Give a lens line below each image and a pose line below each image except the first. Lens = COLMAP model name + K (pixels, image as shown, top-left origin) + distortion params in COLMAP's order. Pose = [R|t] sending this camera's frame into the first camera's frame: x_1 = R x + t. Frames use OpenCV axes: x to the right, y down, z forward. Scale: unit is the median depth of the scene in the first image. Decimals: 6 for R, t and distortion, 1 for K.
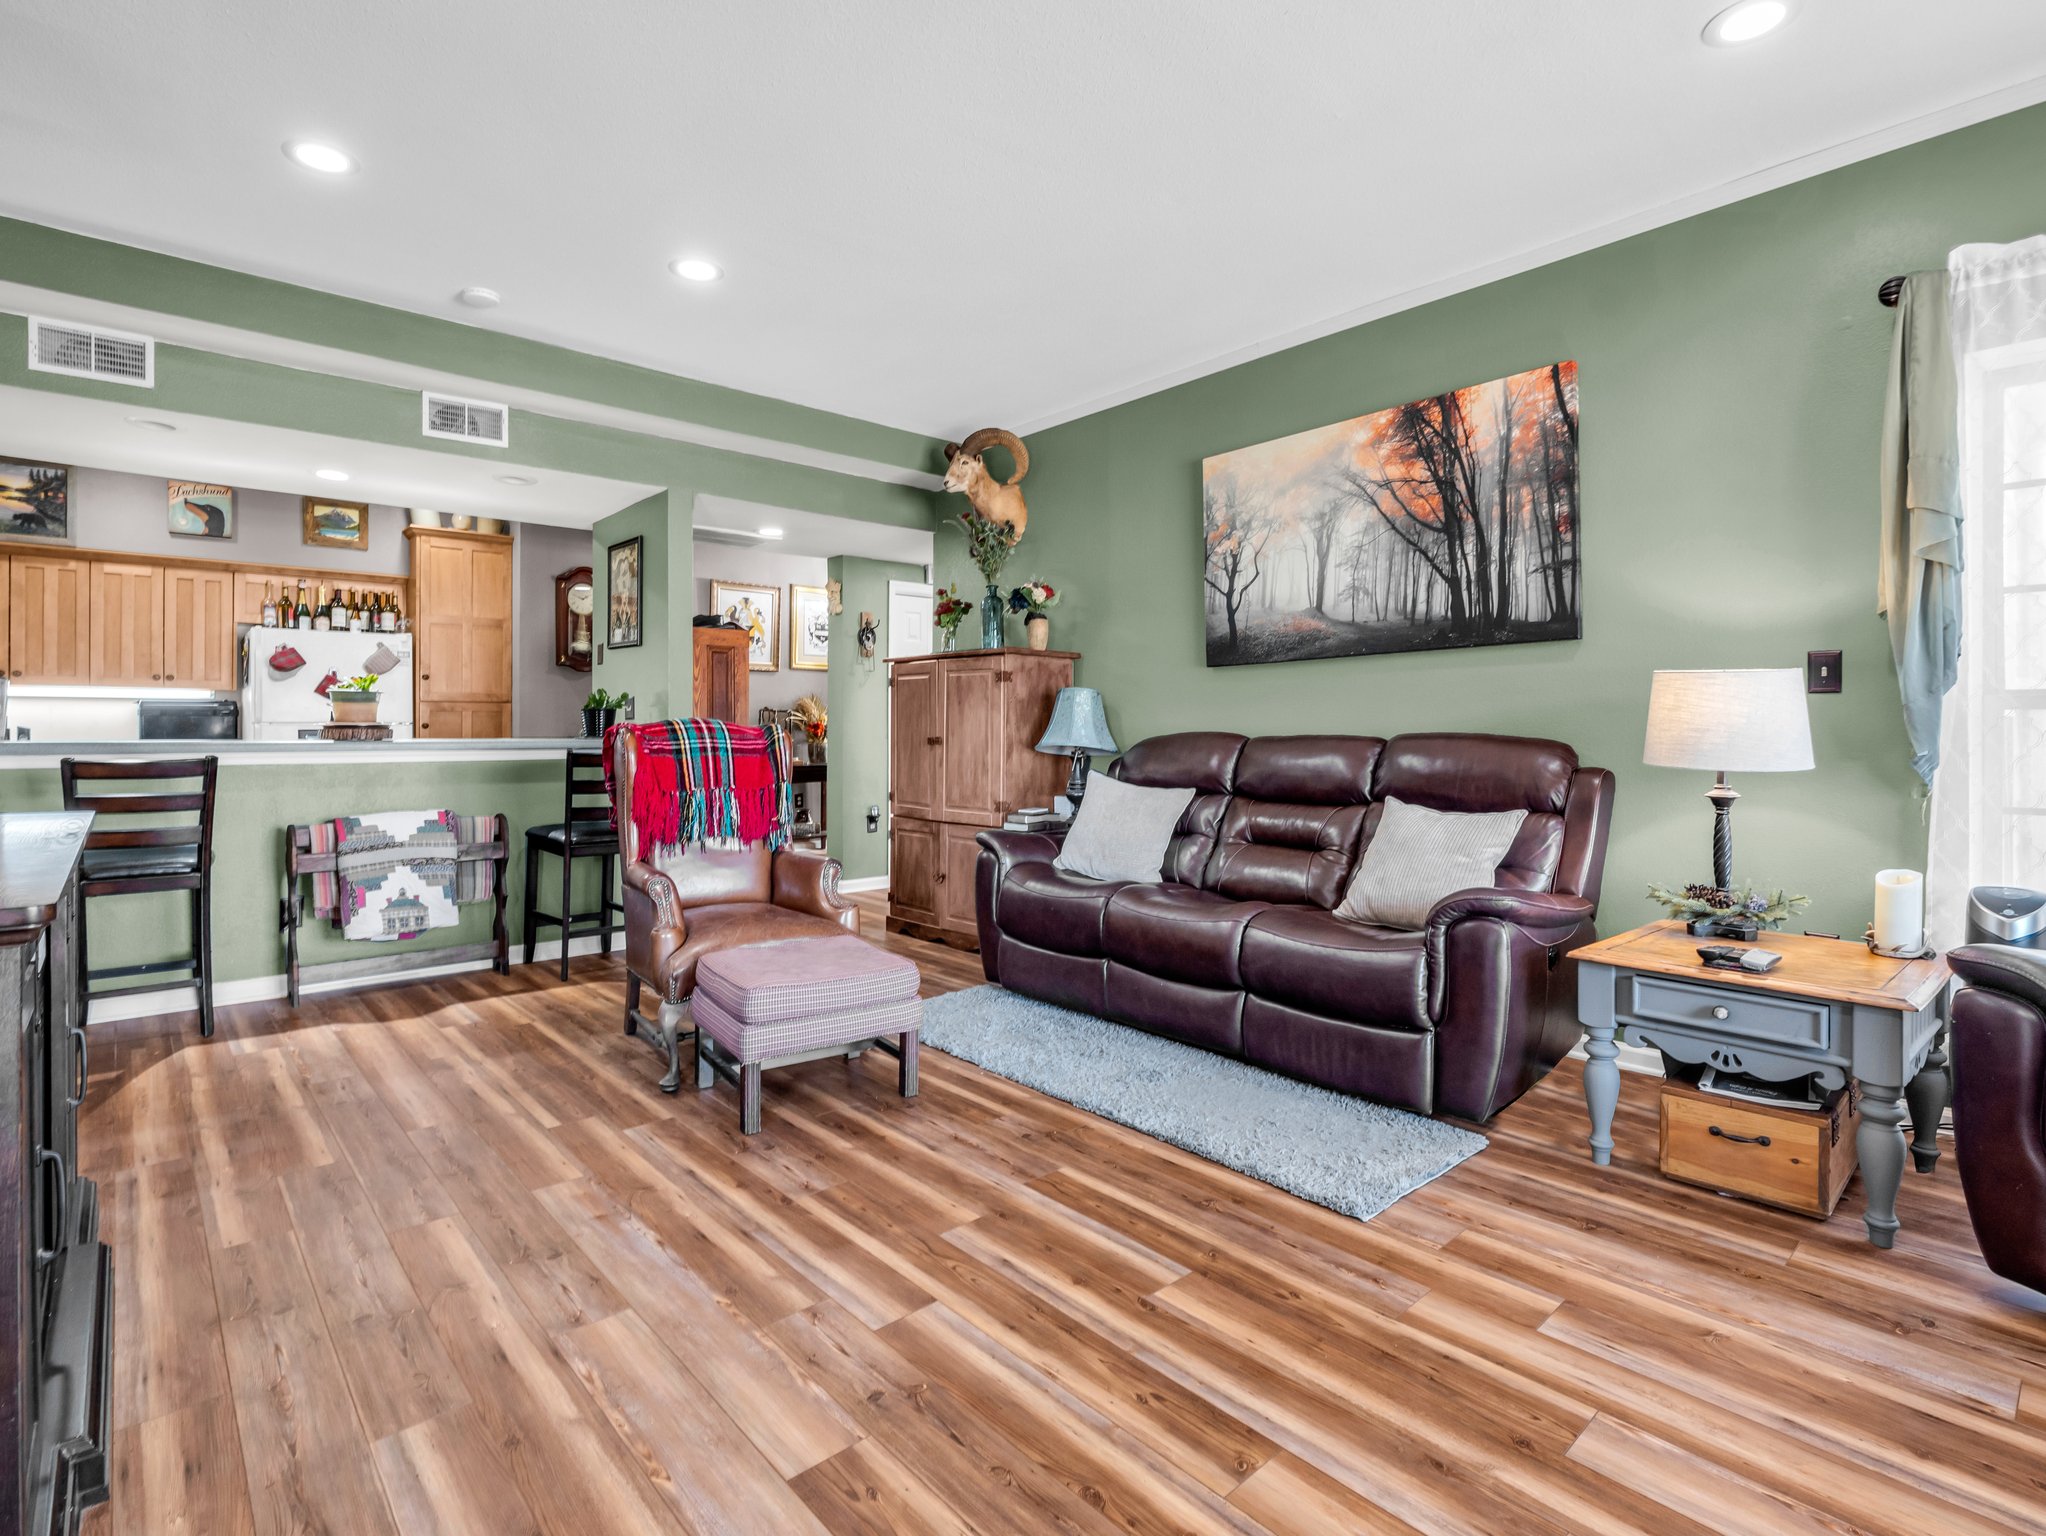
lens RADIAL K [[1015.9, 0, 1007.0], [0, 1015.9, 731.5], [0, 0, 1]] dist [-0.002377, -0.000450]
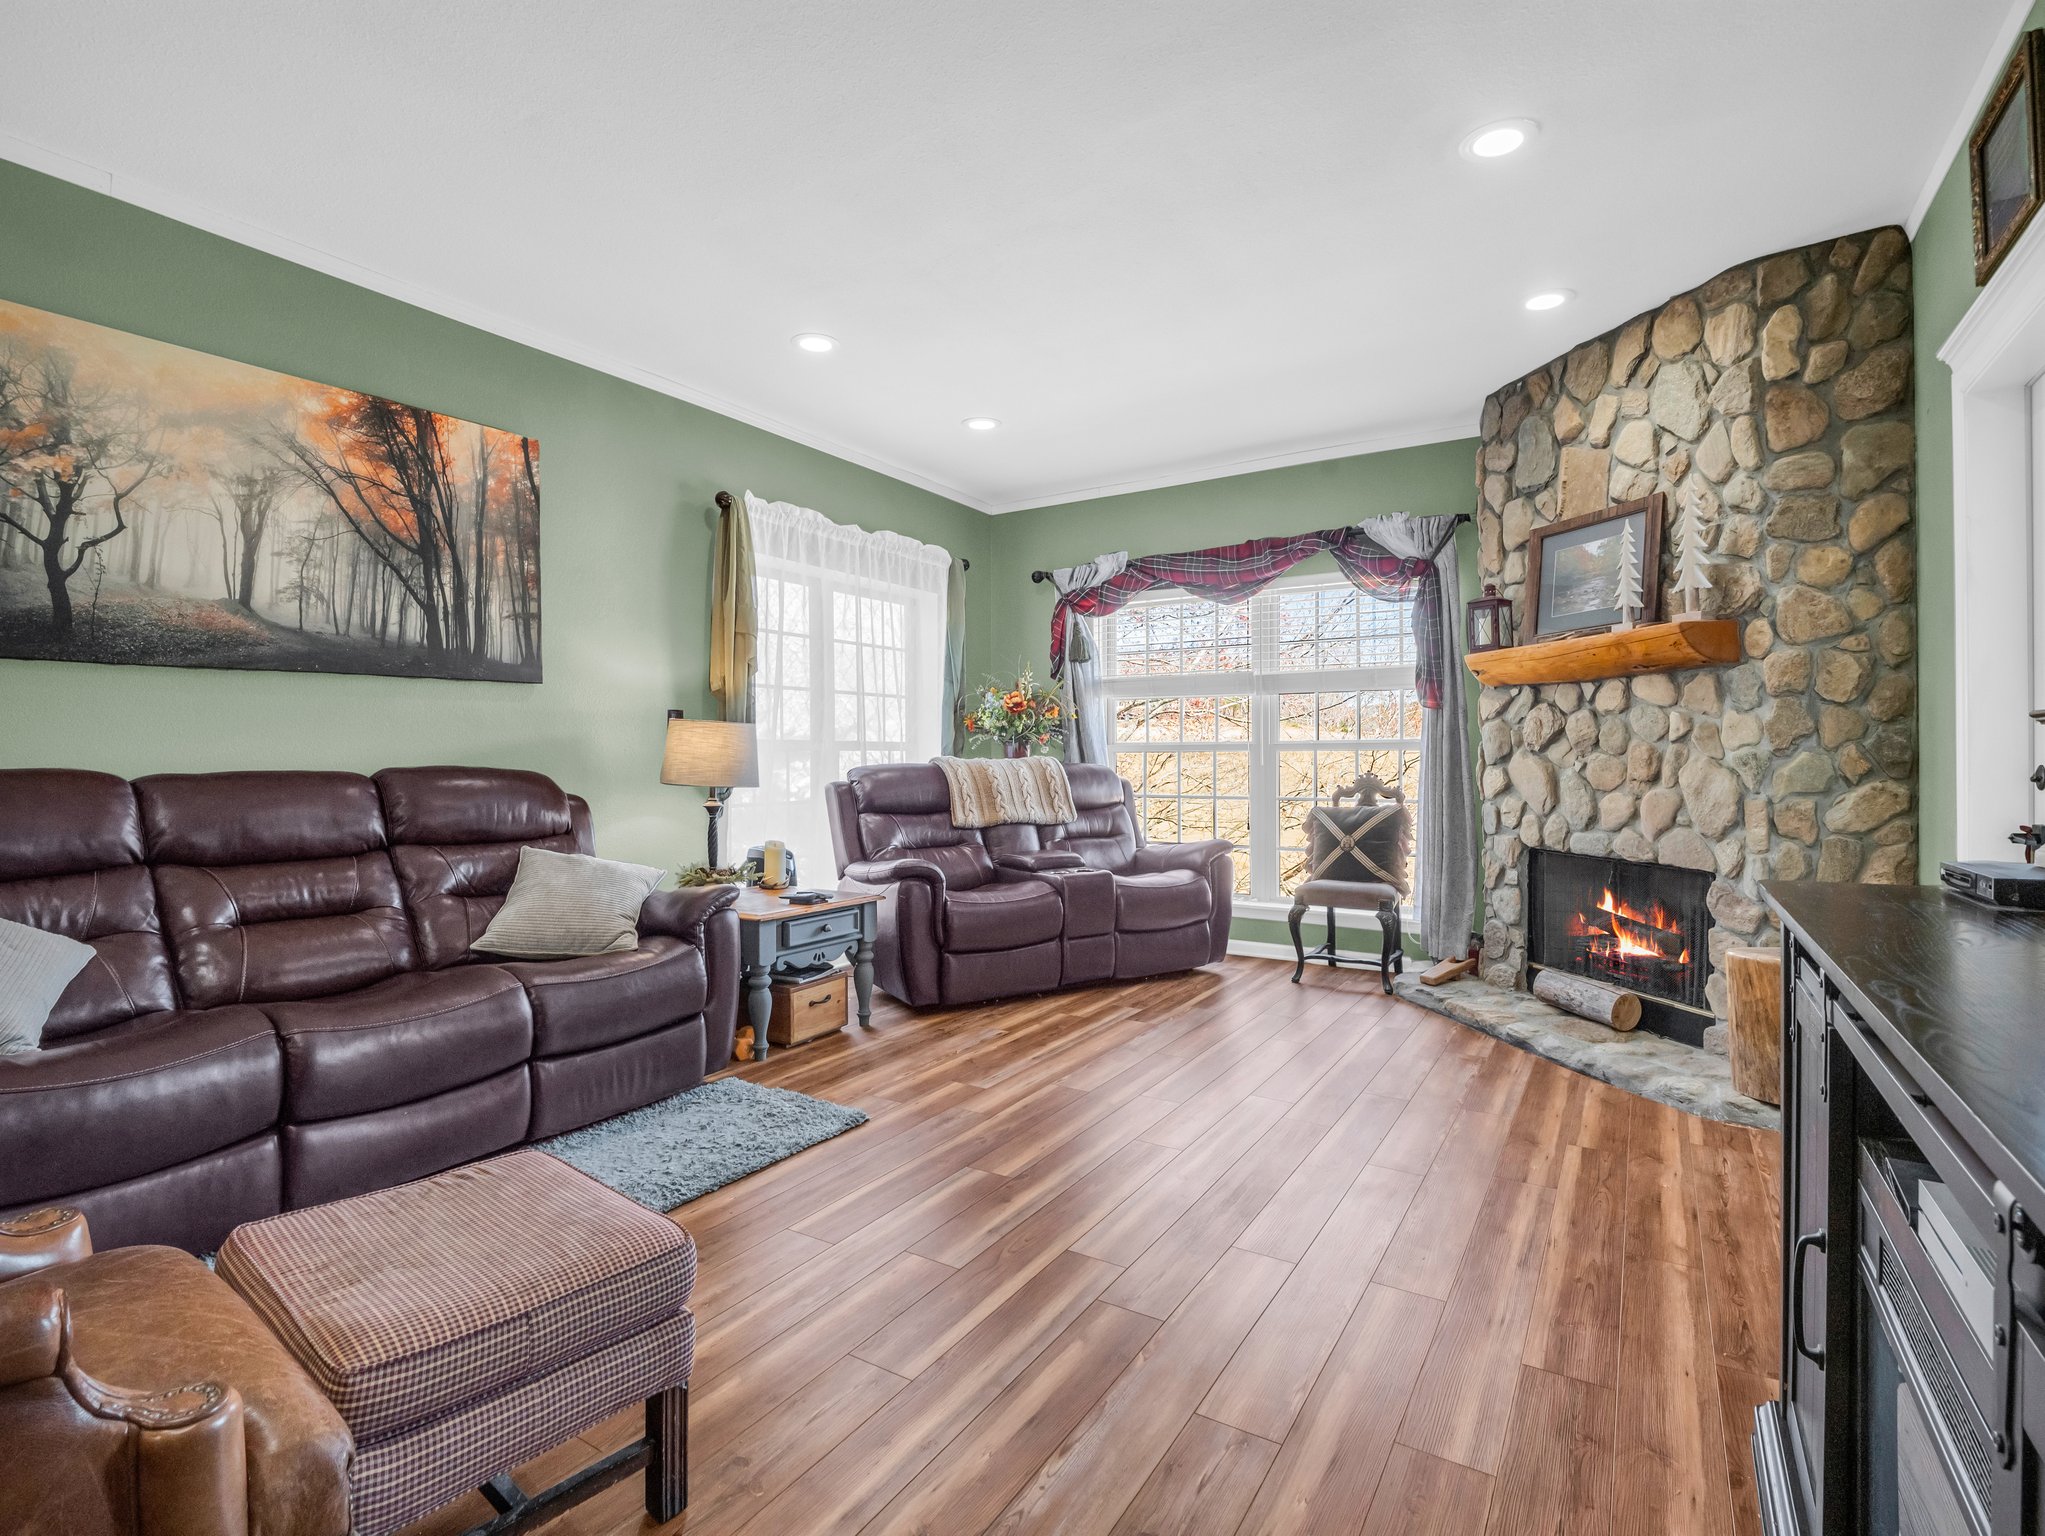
lens RADIAL K [[999.7, 0, 1001.1], [0, 999.7, 757.1], [0, 0, 1]] dist [0.000636, -0.010660]
pose [[-0.271820, 0.004943, 0.962335, -0.604561], [0.009231, 0.999954, -0.002529, -0.000253], [-0.962304, 0.008196, -0.271853, 0.725428]]
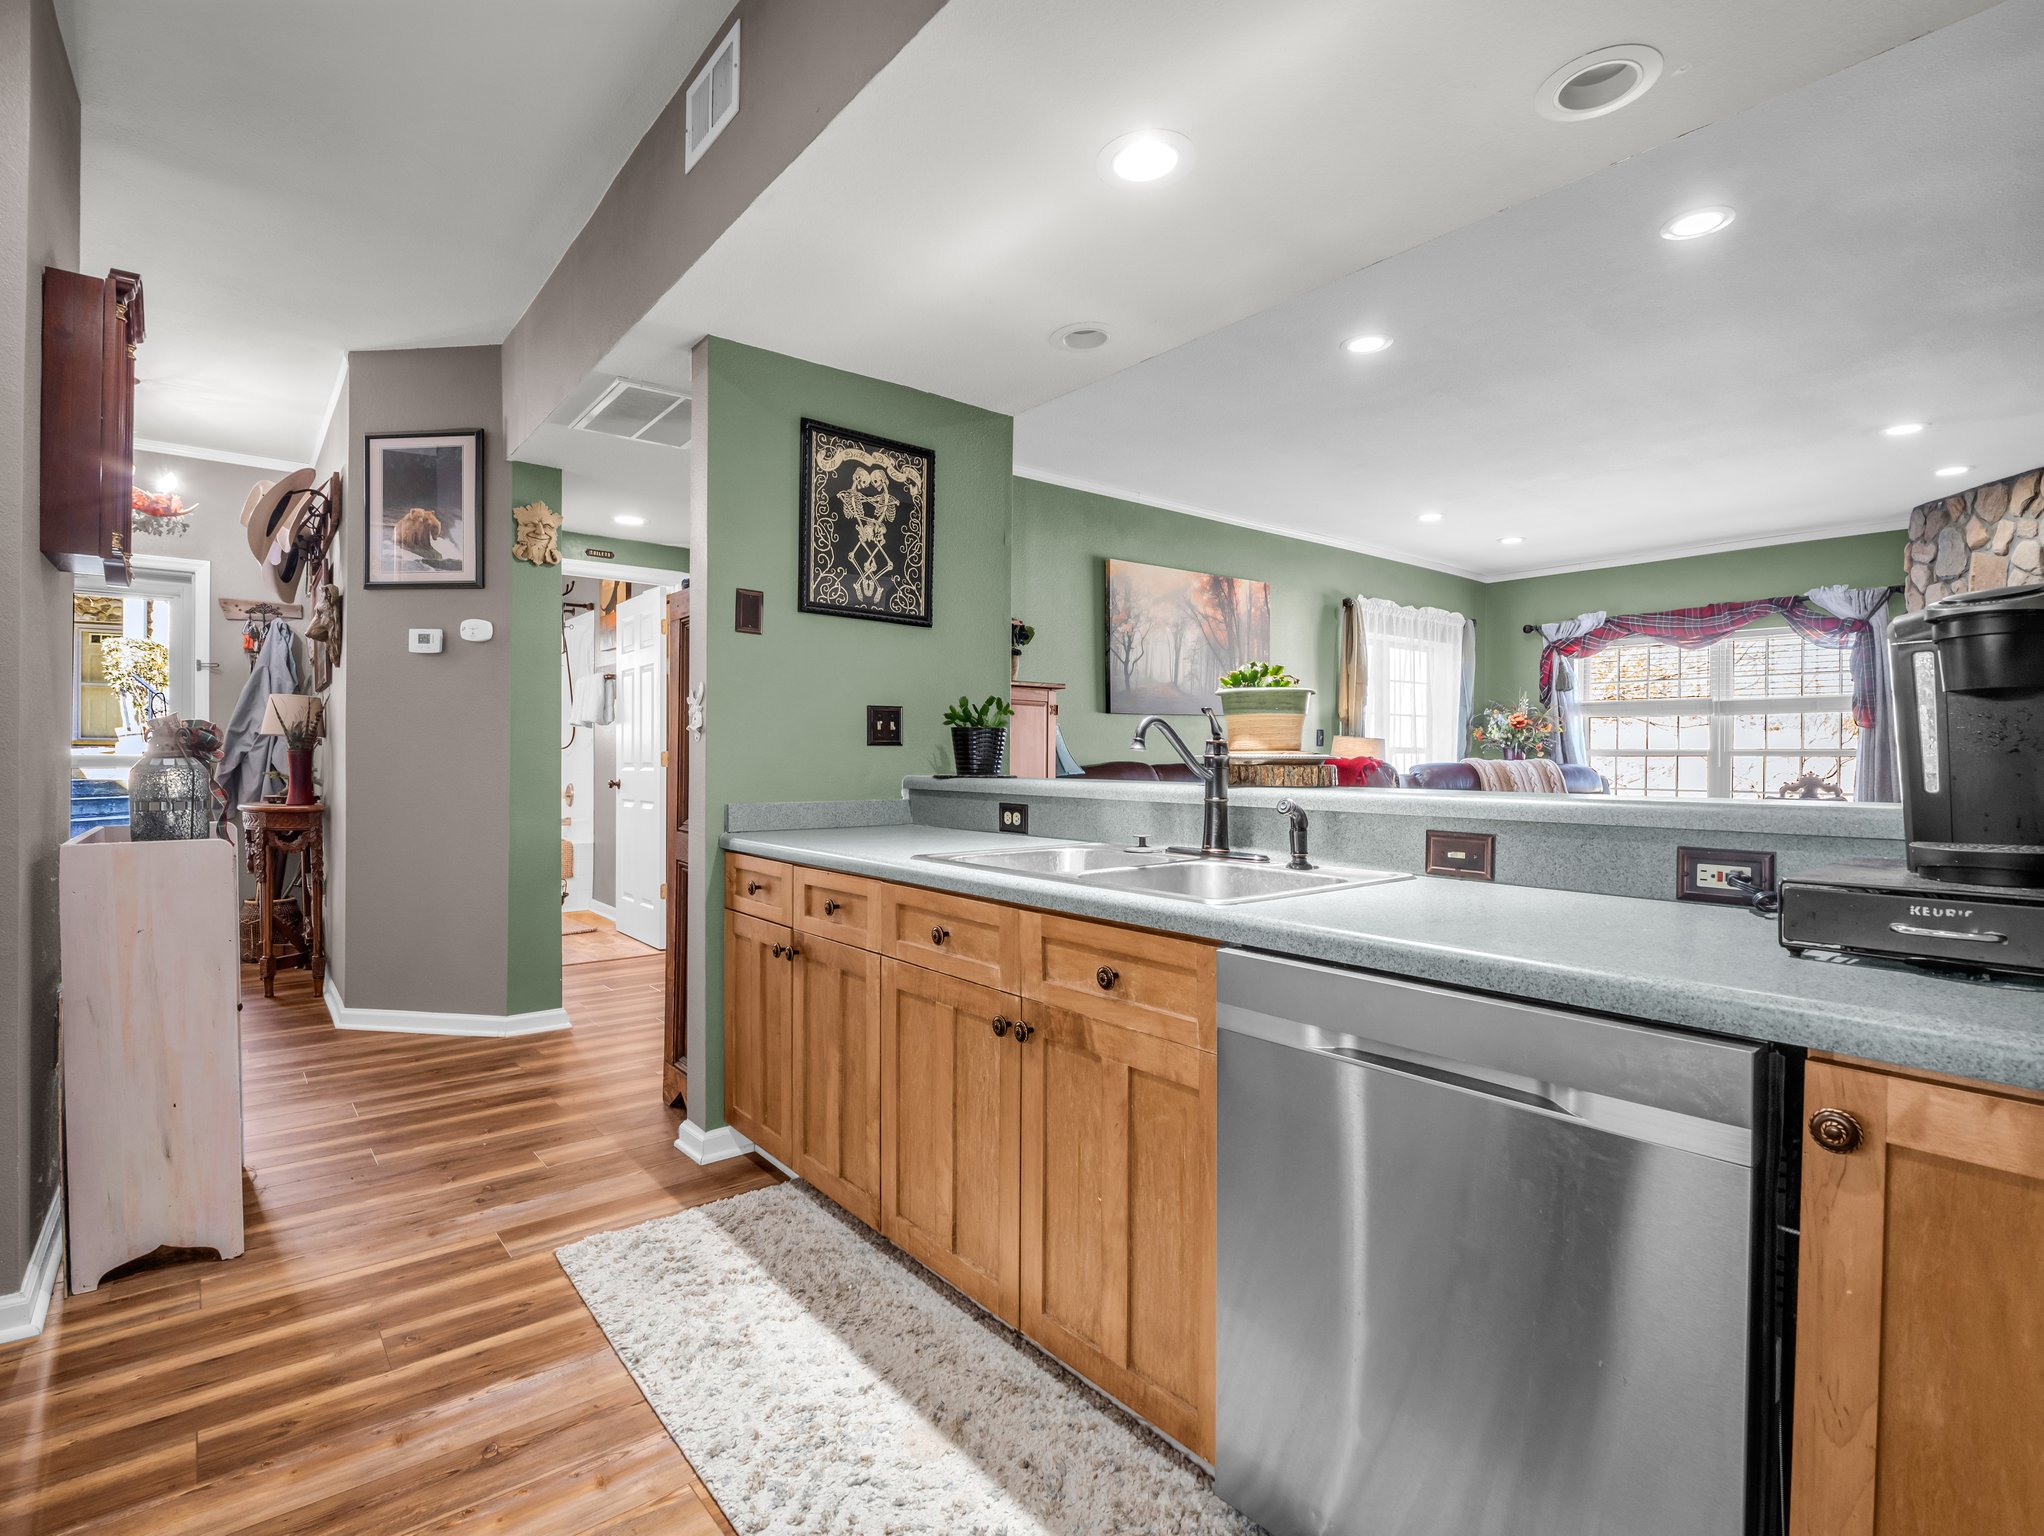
lens RADIAL K [[1002.5, 0, 1022.6], [0, 1002.5, 757.3], [0, 0, 1]] dist [-0.002029, 0.000692]
pose [[0.037009, 0.001268, 0.999314, -1.373956], [-0.000356, 0.999999, -0.001256, -0.004951], [-0.999315, -0.000309, 0.037009, 1.290461]]
